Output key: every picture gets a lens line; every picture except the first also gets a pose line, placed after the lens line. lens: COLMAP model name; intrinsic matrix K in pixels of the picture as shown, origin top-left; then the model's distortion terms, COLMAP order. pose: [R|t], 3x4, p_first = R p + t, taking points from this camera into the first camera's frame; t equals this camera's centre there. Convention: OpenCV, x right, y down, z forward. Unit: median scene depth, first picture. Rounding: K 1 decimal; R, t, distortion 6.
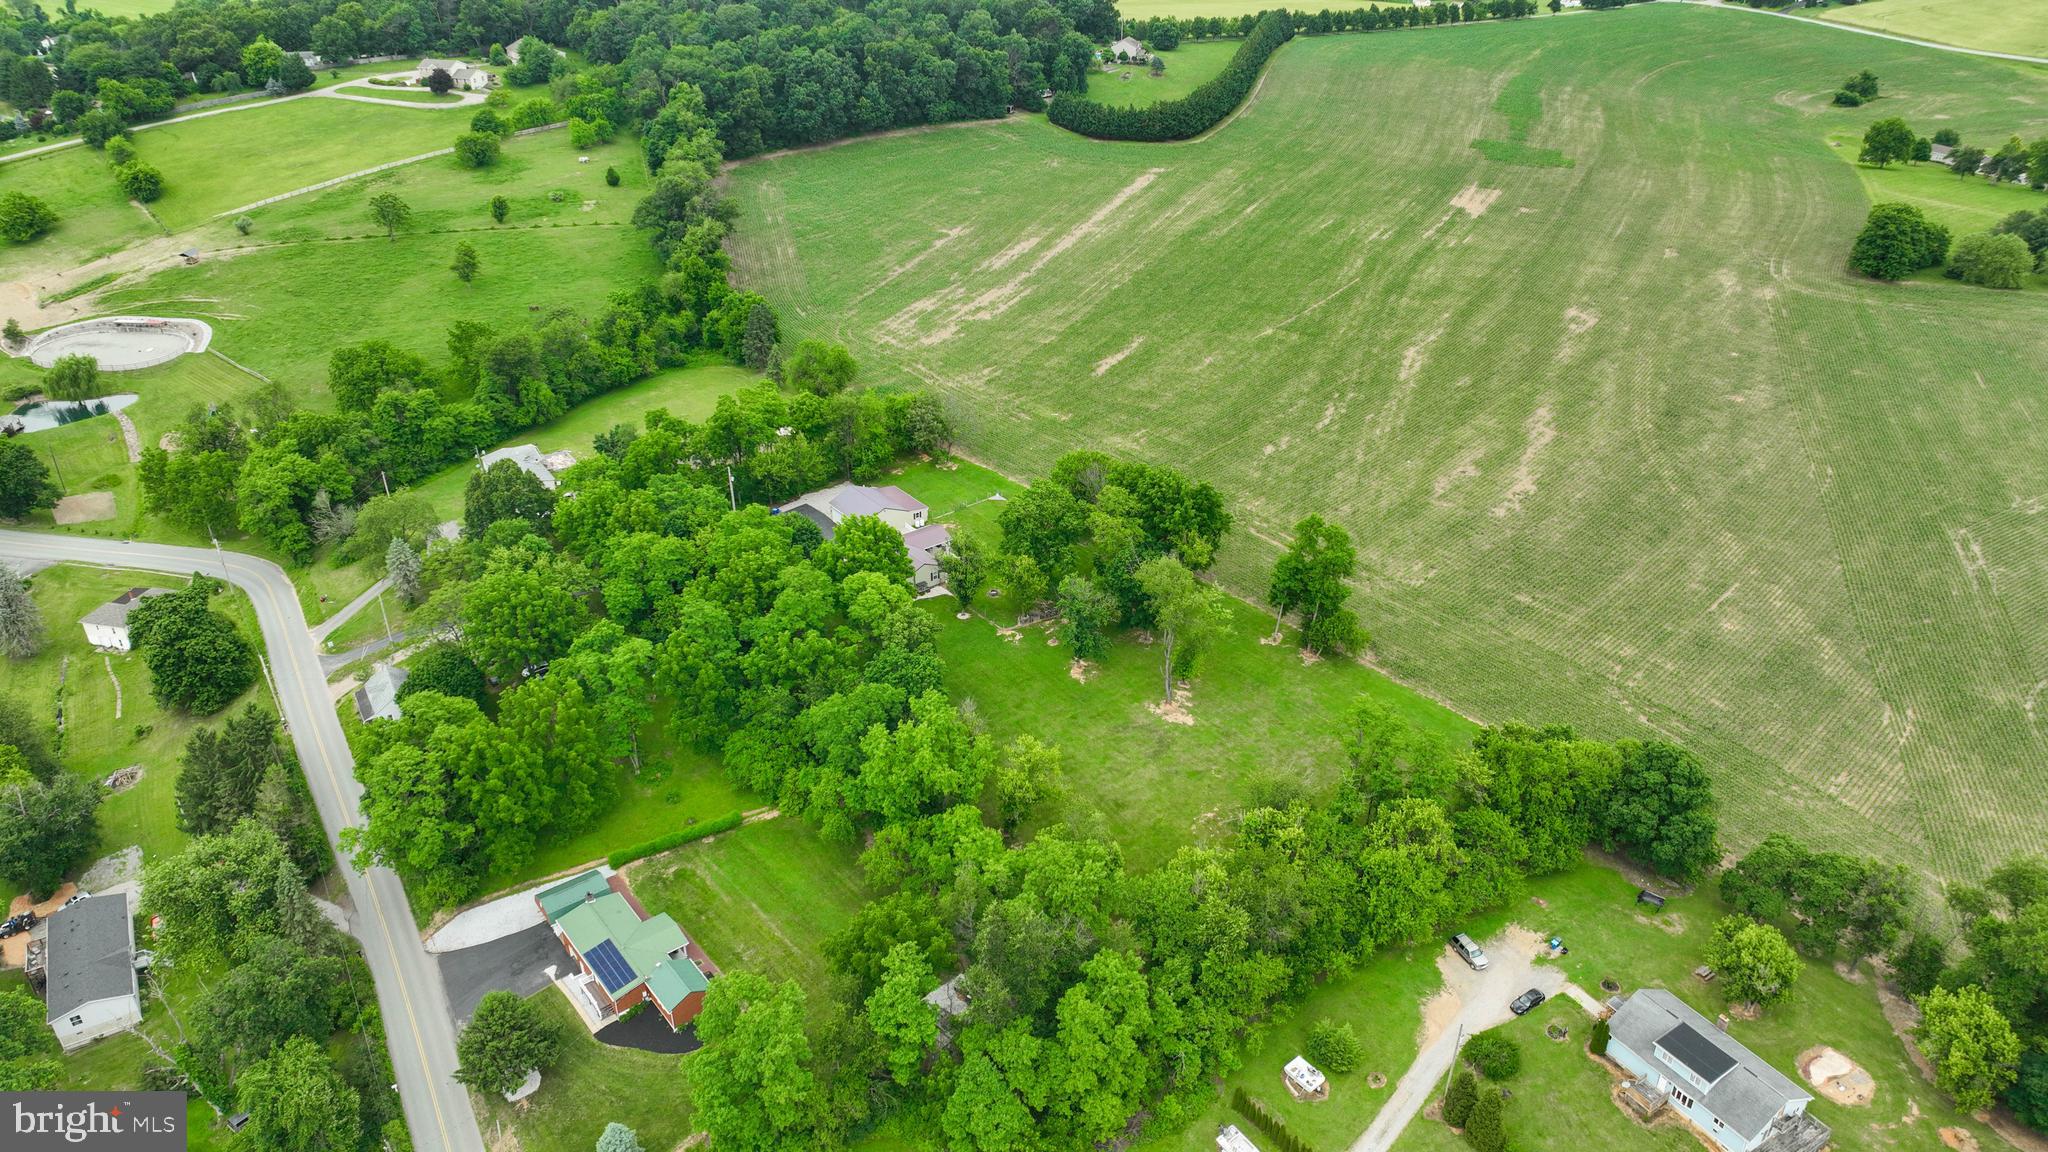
lens RADIAL K [[1439.8, 0, 1026.6], [0, 1439.8, 560.9], [0, 0, 1]] dist [-0.003316, 0.019829]
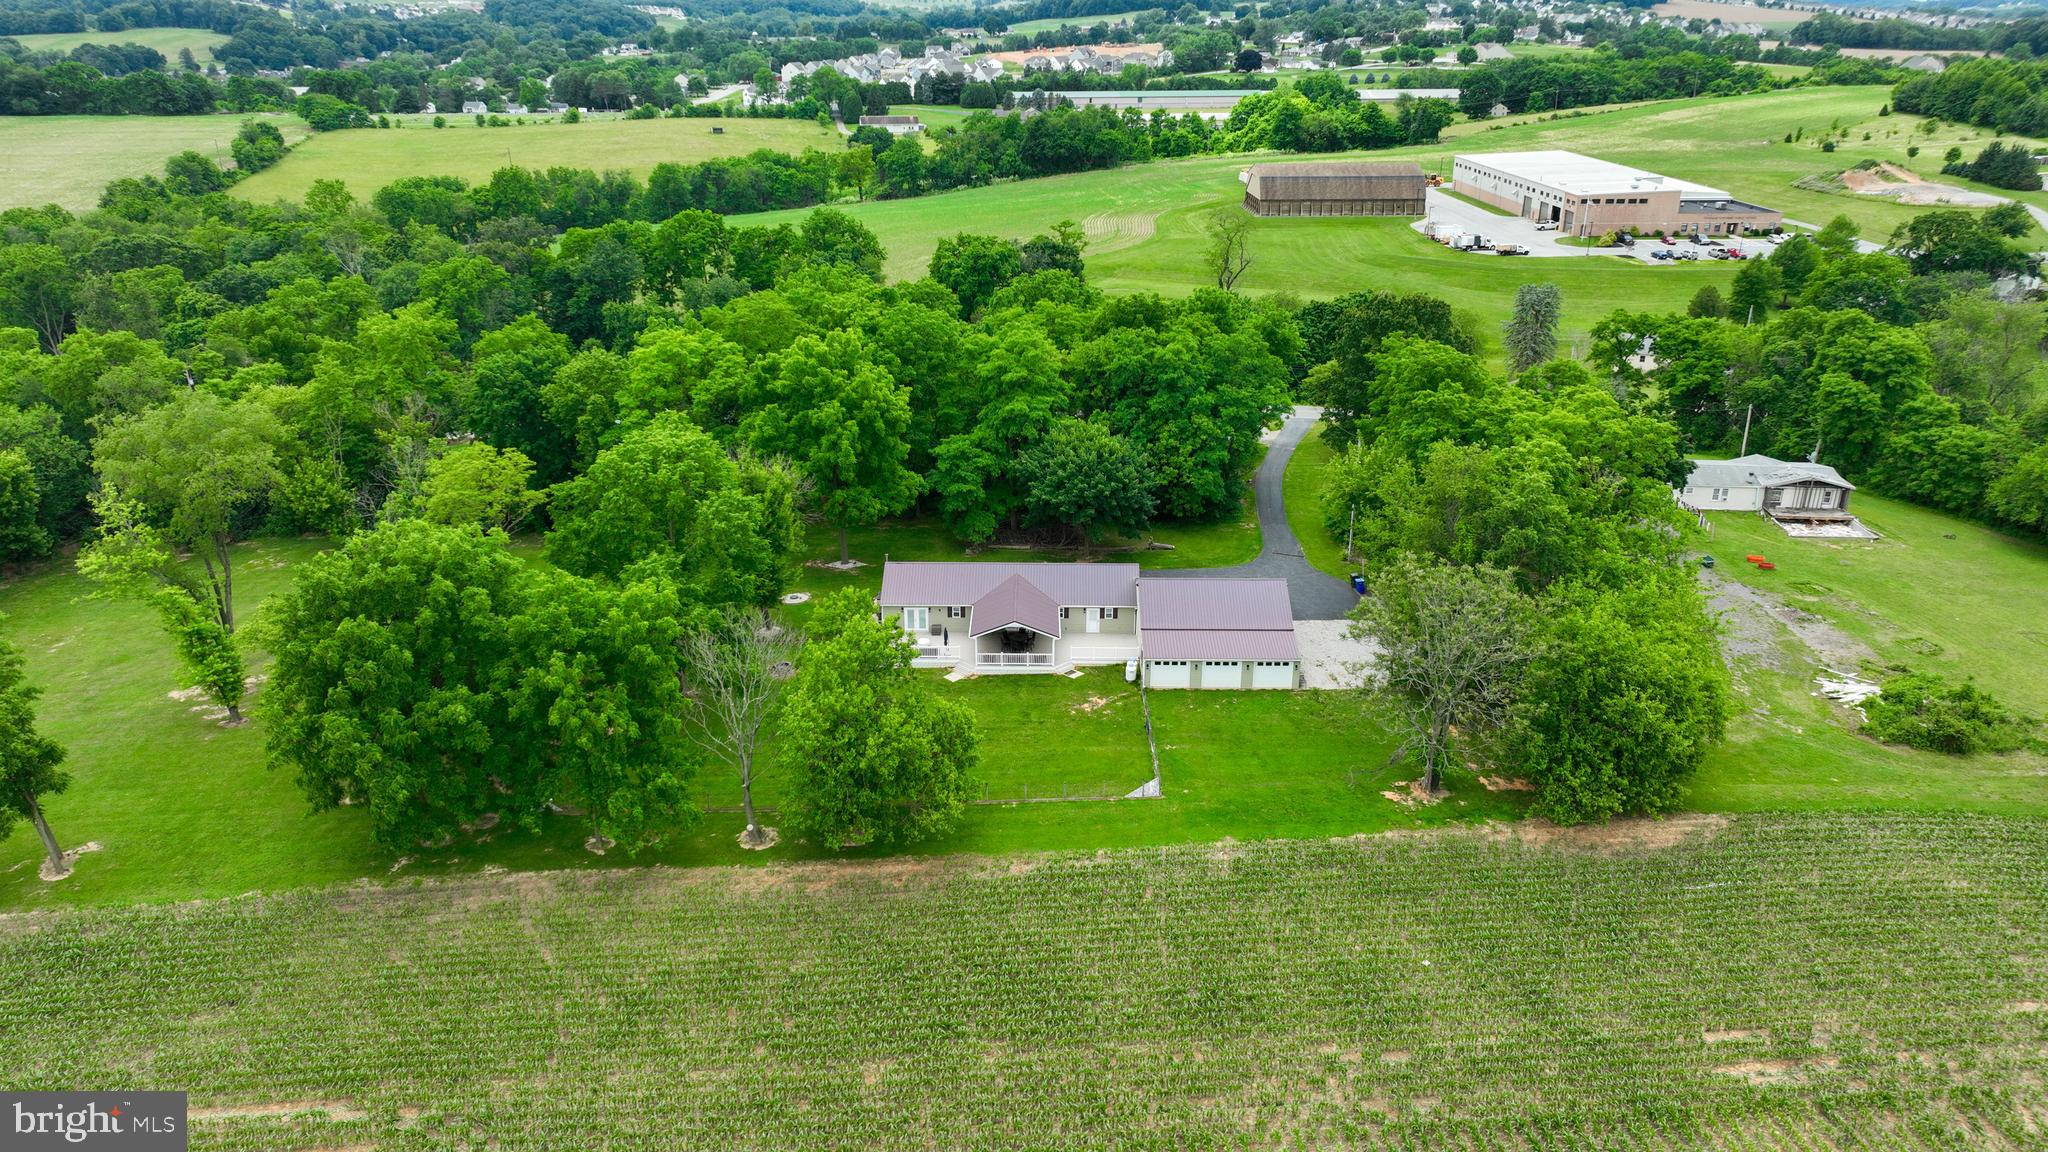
lens RADIAL K [[1439.8, 0, 1026.5], [0, 1439.8, 573.5], [0, 0, 1]] dist [-0.003316, 0.019829]
pose [[-0.608207, 0.297889, -0.735762, 0.208143], [-0.380777, 0.703810, 0.599716, -0.244737], [0.696486, 0.644913, -0.314633, 0.945669]]
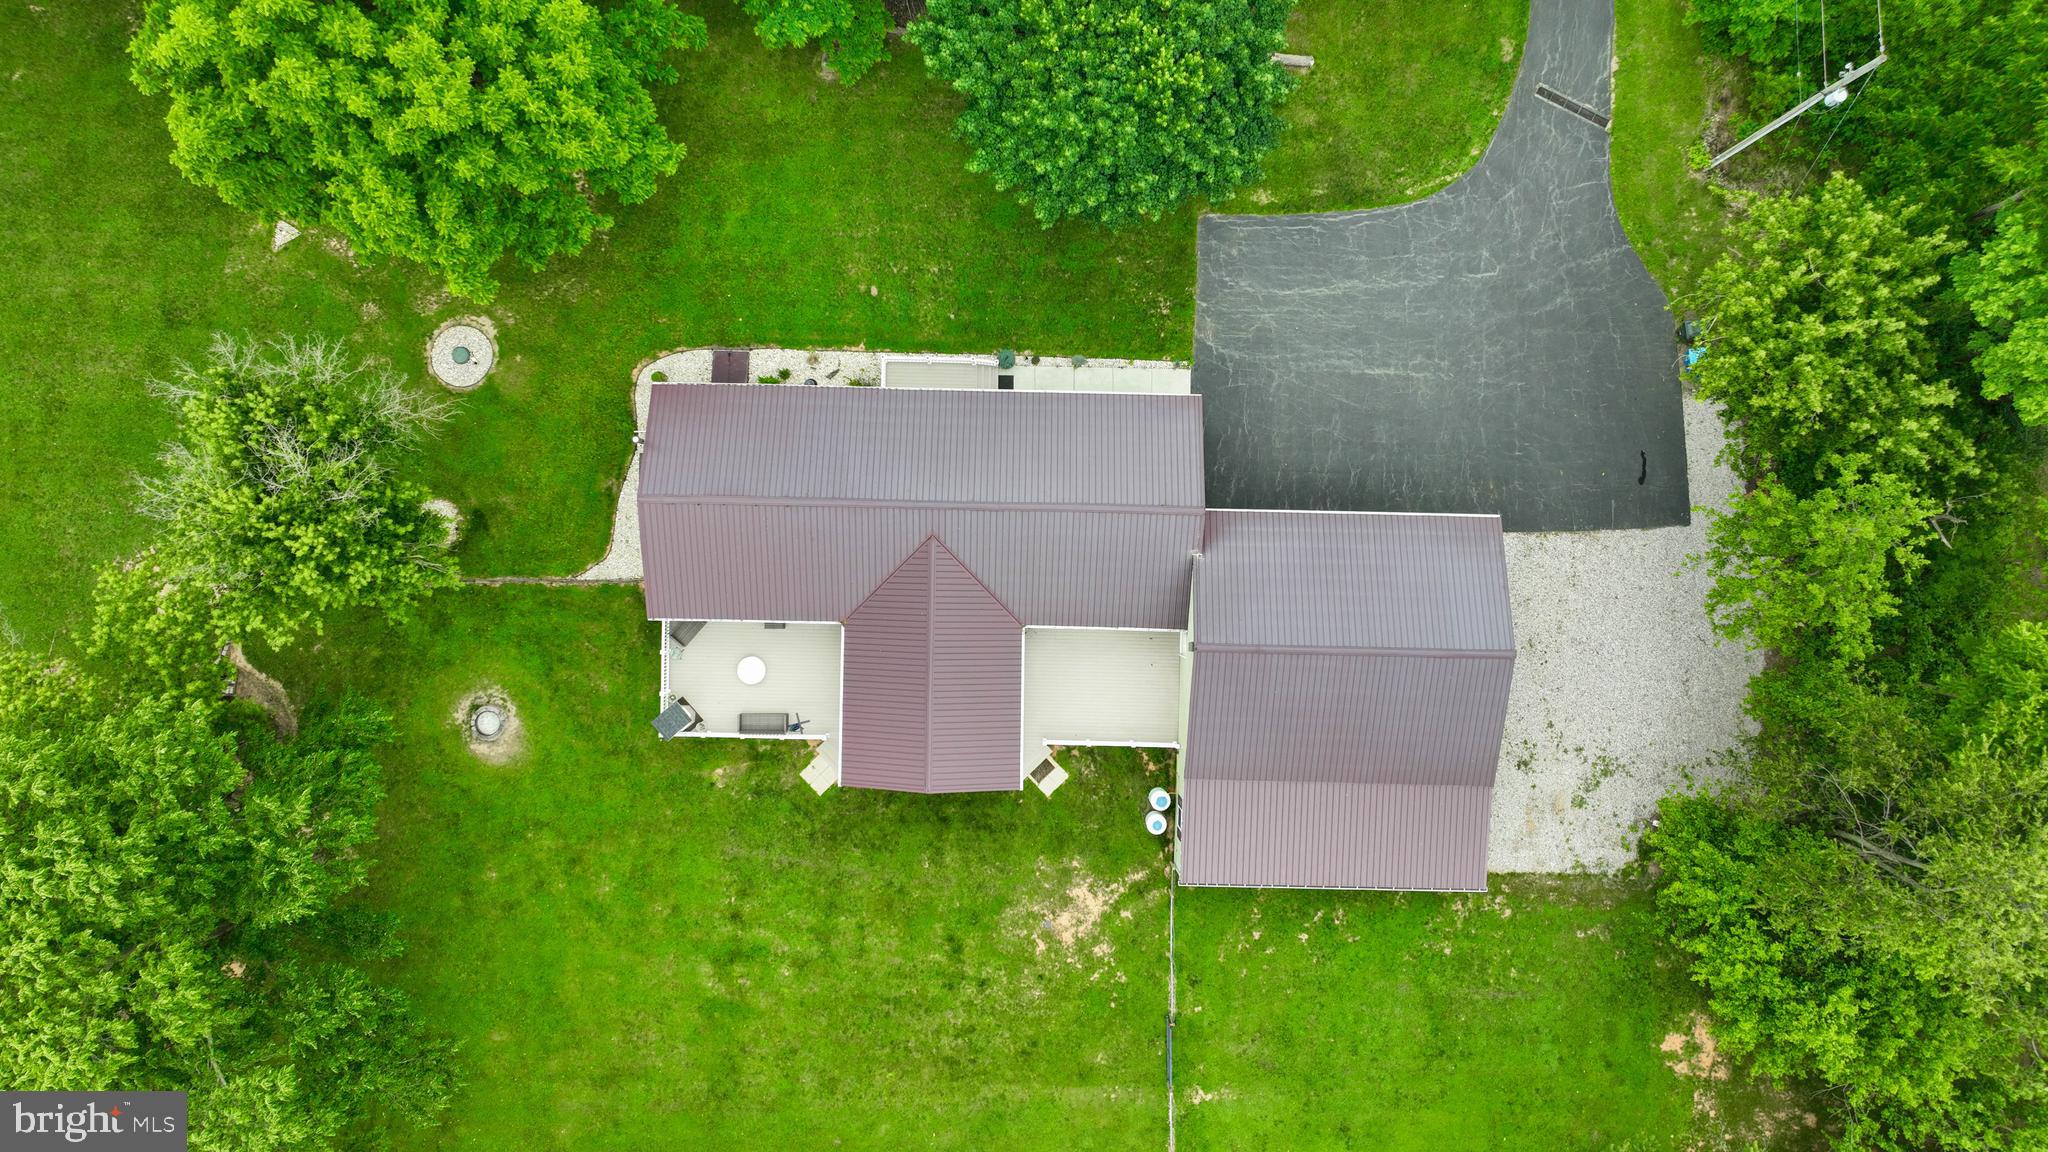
lens RADIAL K [[1439.8, 0, 1029.4], [0, 1439.8, 559.5], [0, 0, 1]] dist [-0.003316, 0.019829]
pose [[-0.615313, 0.788278, 0.002767, -0.080051], [-0.376454, -0.296933, 0.877561, -0.171090], [0.692584, 0.538933, 0.479457, 0.747866]]
